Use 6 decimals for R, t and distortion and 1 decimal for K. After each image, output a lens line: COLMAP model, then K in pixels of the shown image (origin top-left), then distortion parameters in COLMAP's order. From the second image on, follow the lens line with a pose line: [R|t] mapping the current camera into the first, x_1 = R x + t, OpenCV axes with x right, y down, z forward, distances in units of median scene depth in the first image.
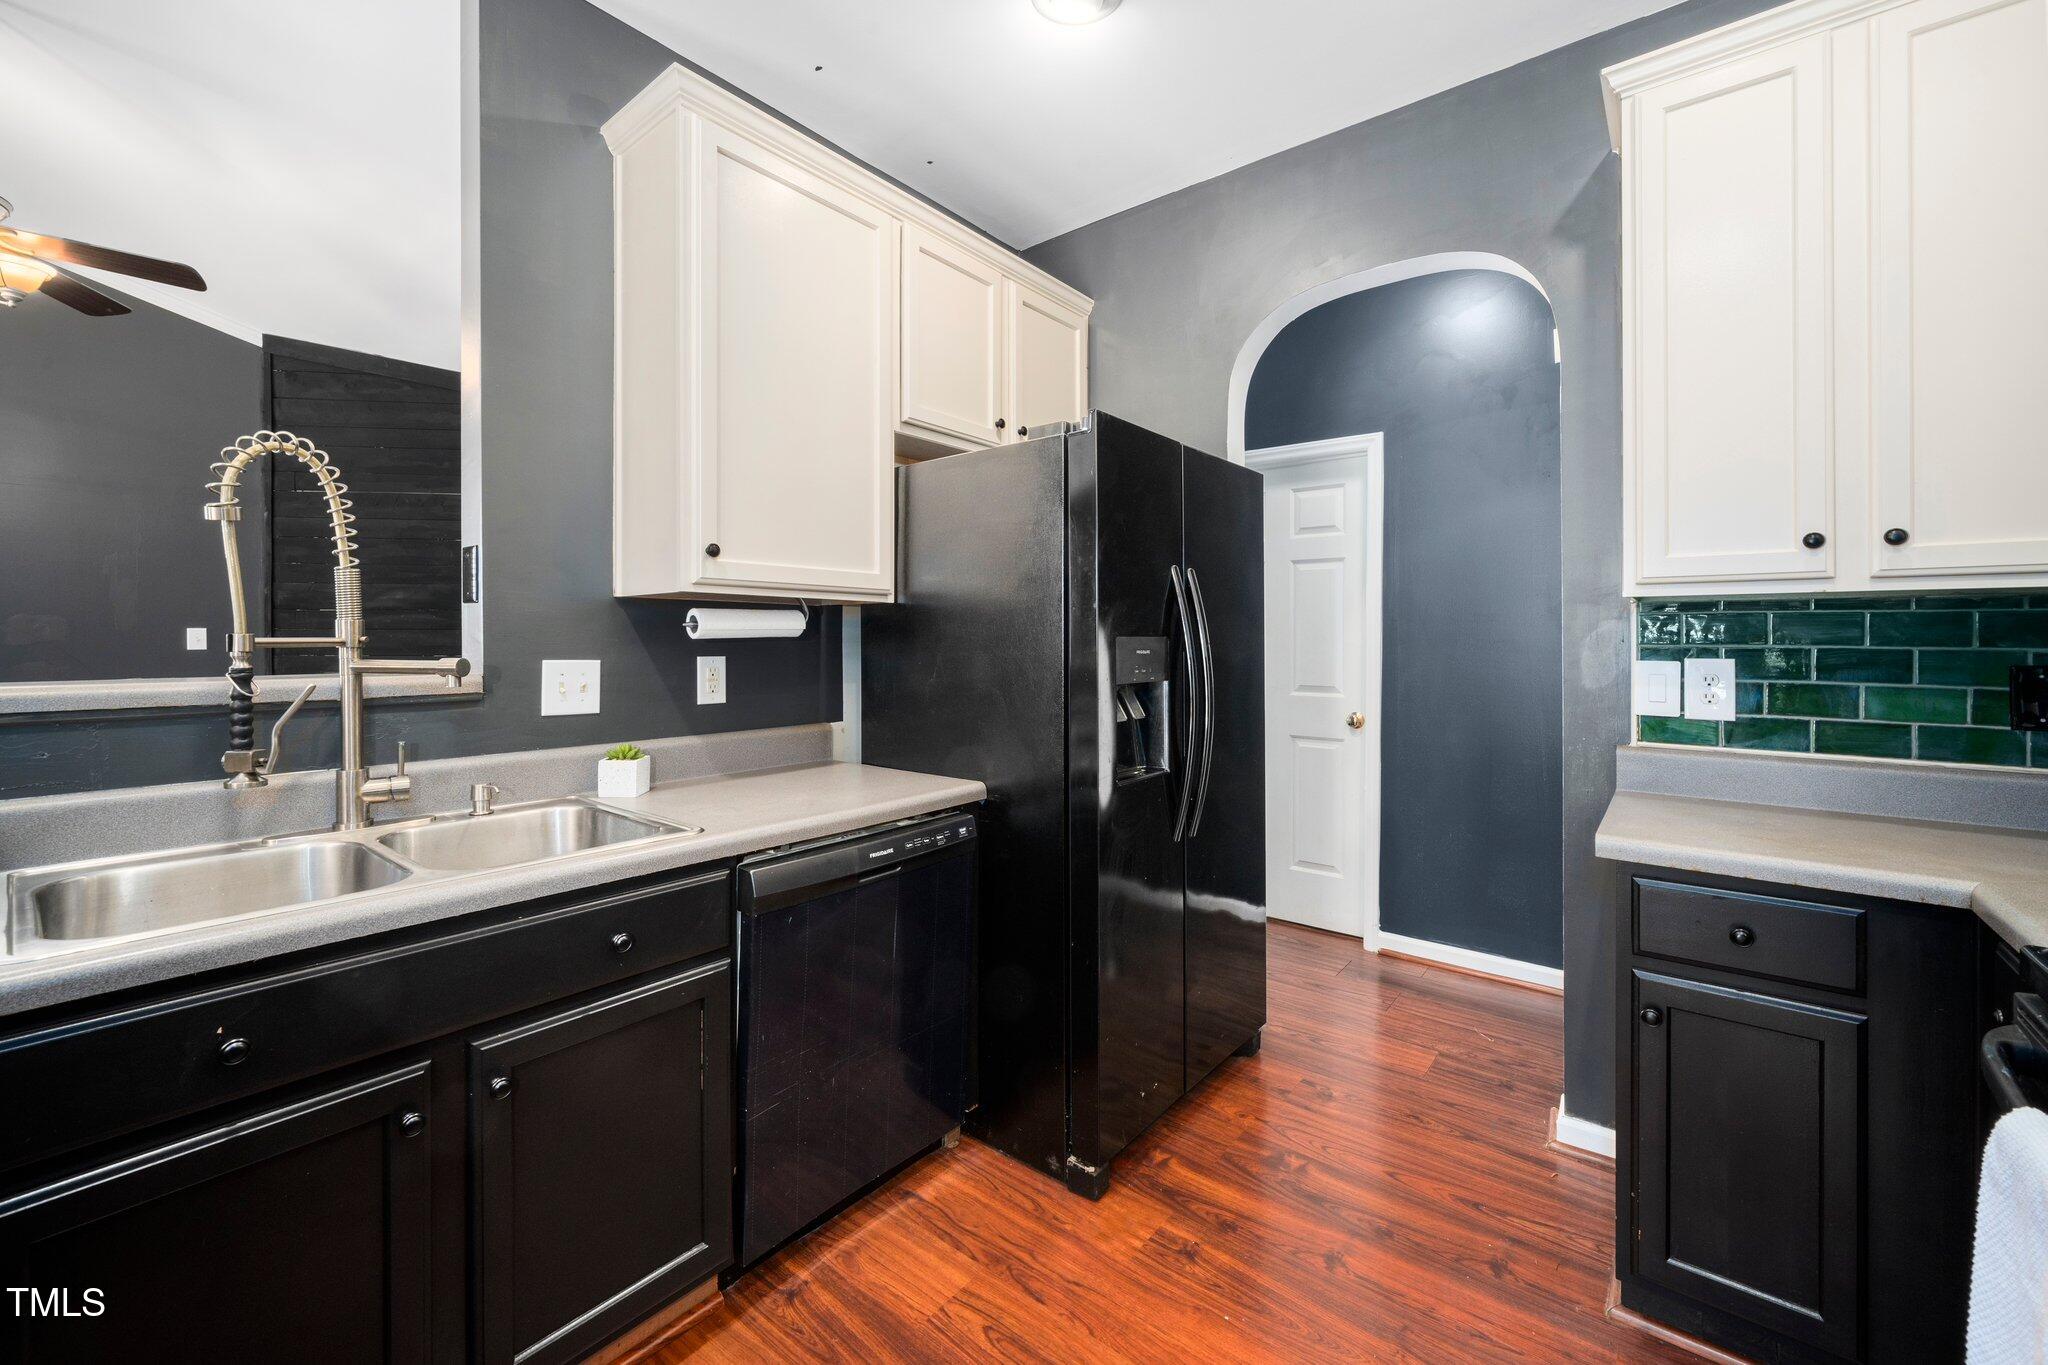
lens RADIAL K [[903.9, 0, 1028.1], [0, 903.9, 635.5], [0, 0, 1]] dist [-0.001327, -0.000603]
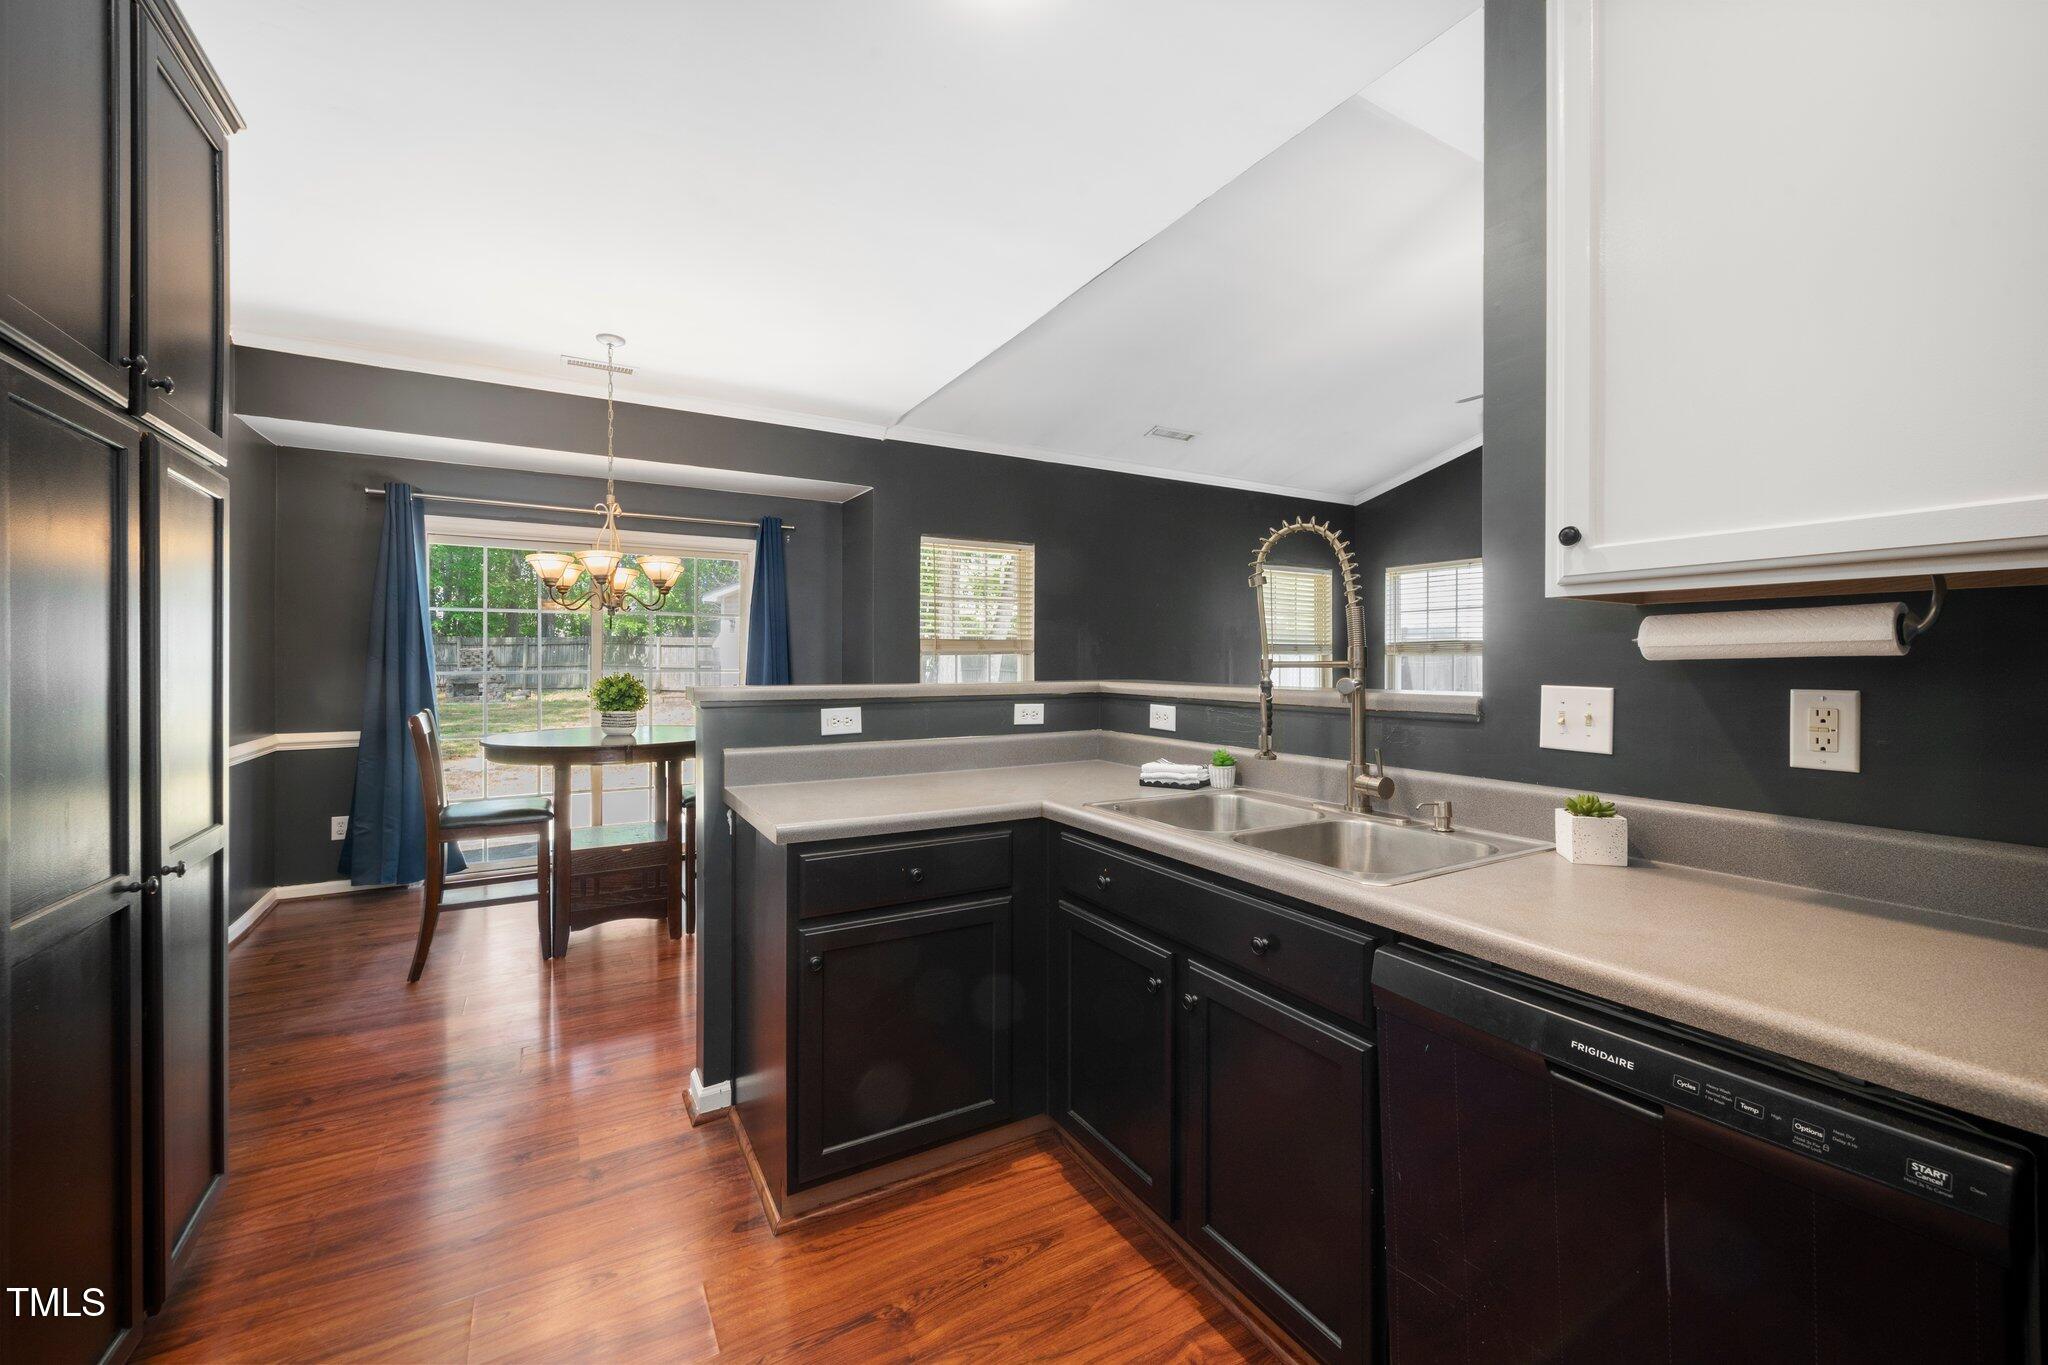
lens RADIAL K [[813.9, 0, 1010.0], [0, 813.9, 667.4], [0, 0, 1]] dist [0.000065, -0.000028]
pose [[-0.401020, 0.005664, -0.916052, 0.300191], [0.003421, 0.999983, 0.004686, 0.003613], [0.916063, -0.001255, -0.401033, 0.614268]]
